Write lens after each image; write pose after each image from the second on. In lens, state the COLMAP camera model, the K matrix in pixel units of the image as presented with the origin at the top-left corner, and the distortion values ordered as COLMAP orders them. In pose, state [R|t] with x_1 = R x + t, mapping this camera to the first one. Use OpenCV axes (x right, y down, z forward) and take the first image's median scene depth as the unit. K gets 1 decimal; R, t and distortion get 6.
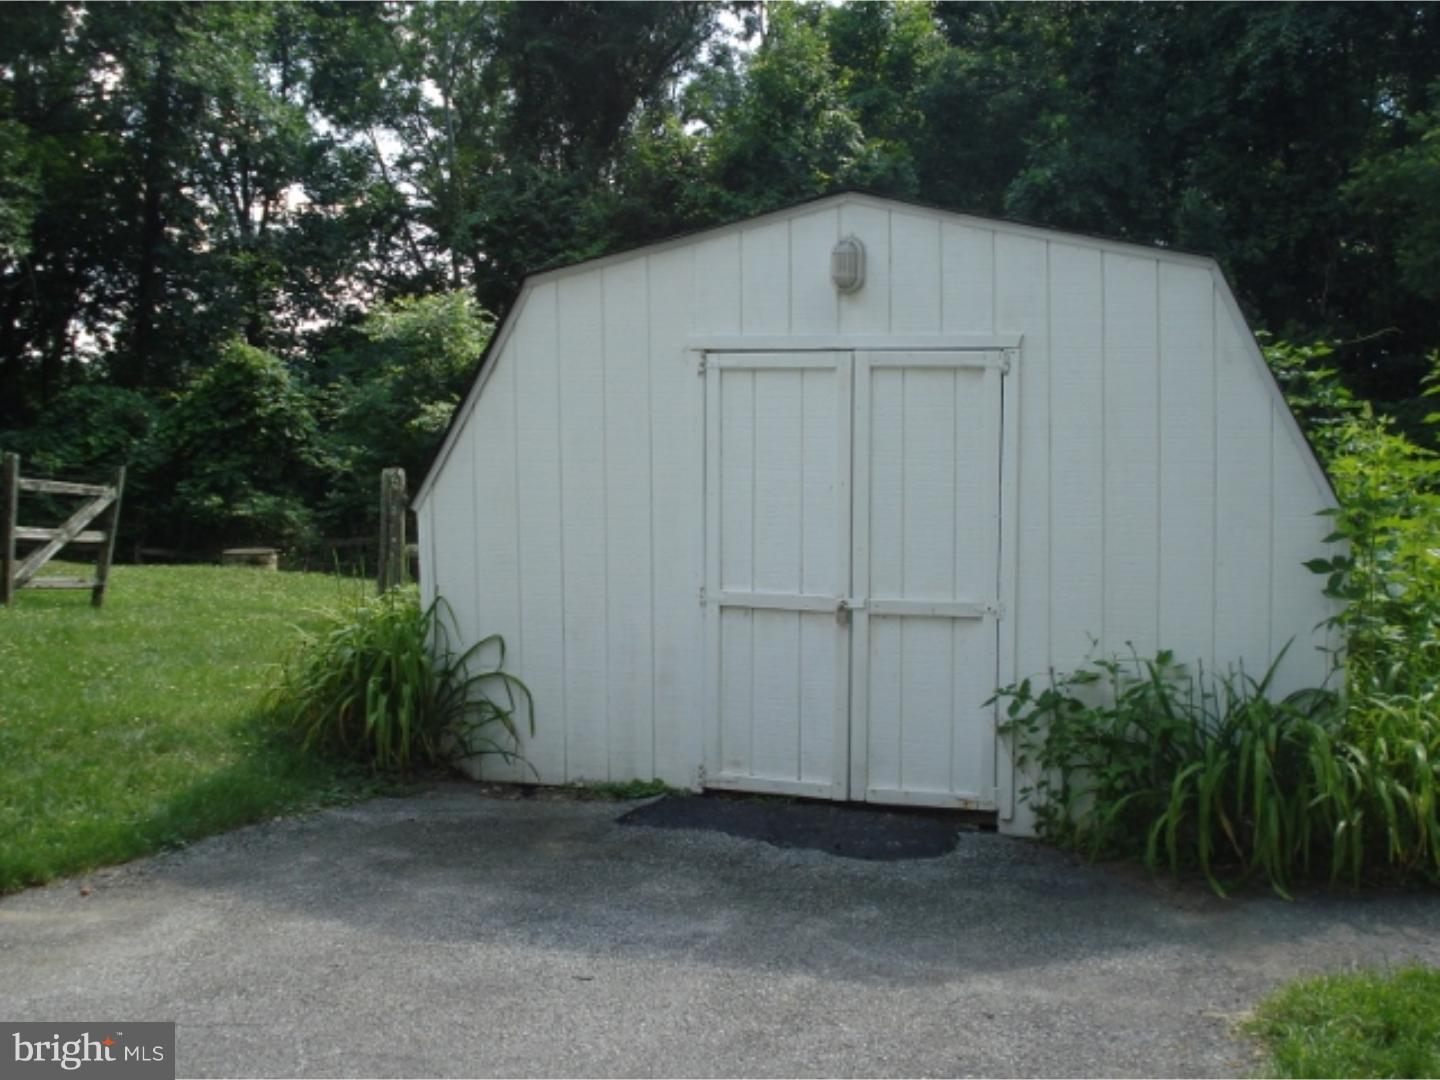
lens RADIAL K [[1614.9, 0, 703.6], [0, 1614.9, 540.1], [0, 0, 1]] dist [-0.064989, -0.114155]
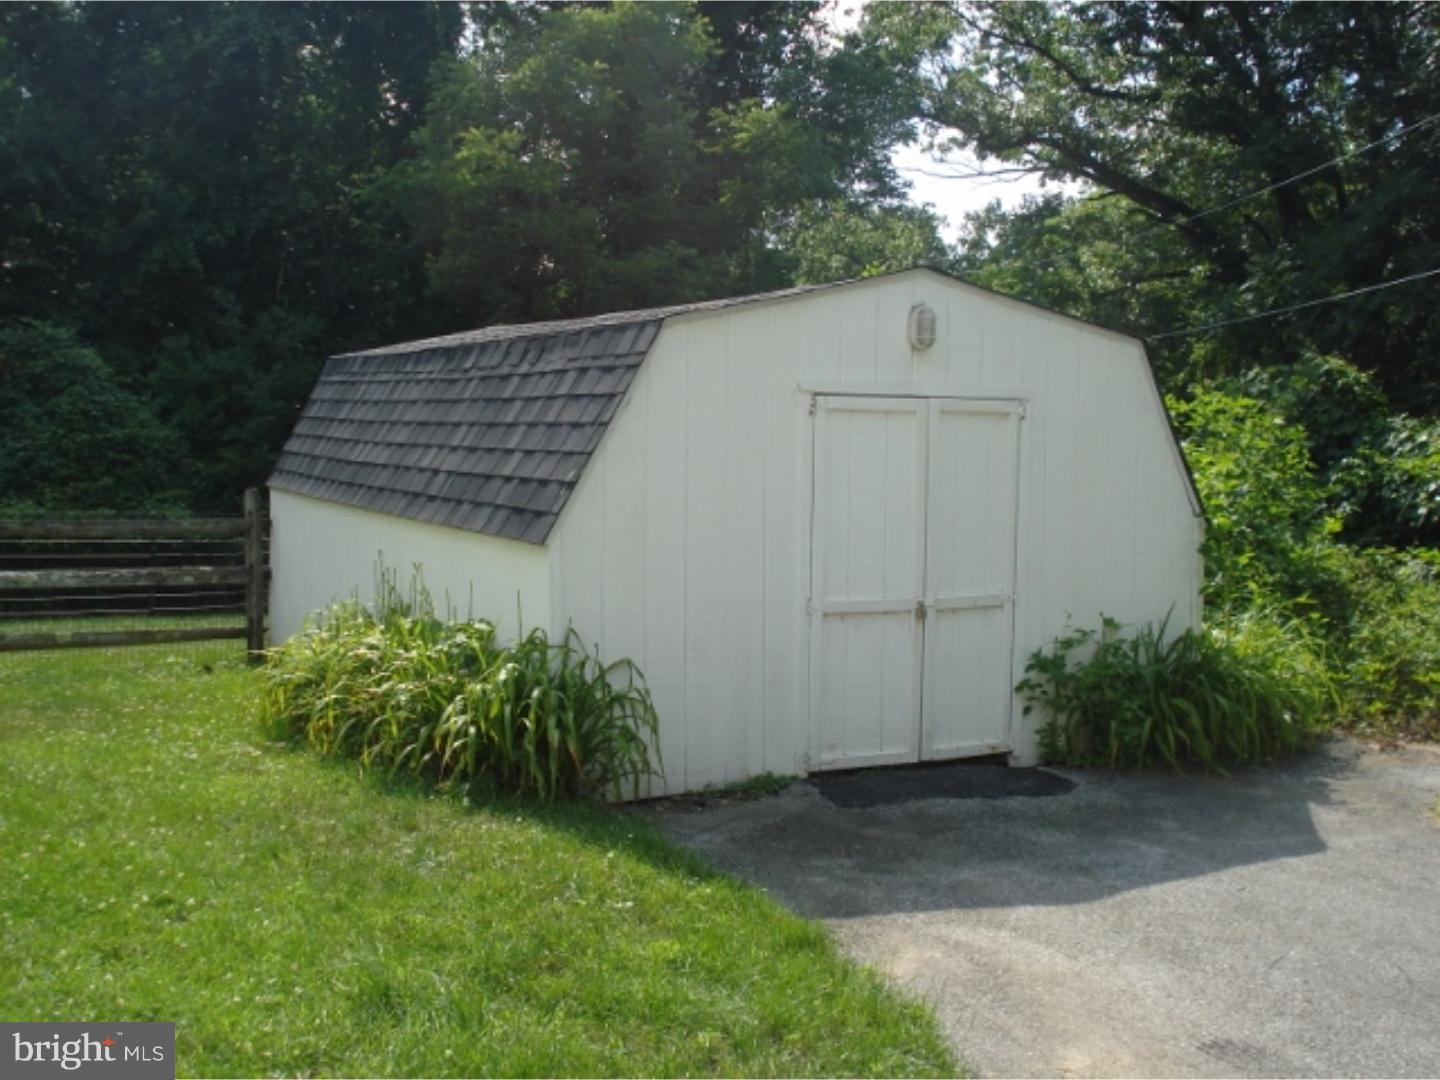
lens RADIAL K [[1614.9, 0, 703.6], [0, 1614.9, 540.1], [0, 0, 1]] dist [-0.064989, -0.114155]
pose [[0.691441, -0.051231, 0.720614, -0.916997], [0.035059, 0.998687, 0.037360, -0.060503], [-0.721582, -0.000568, 0.692329, 0.269926]]
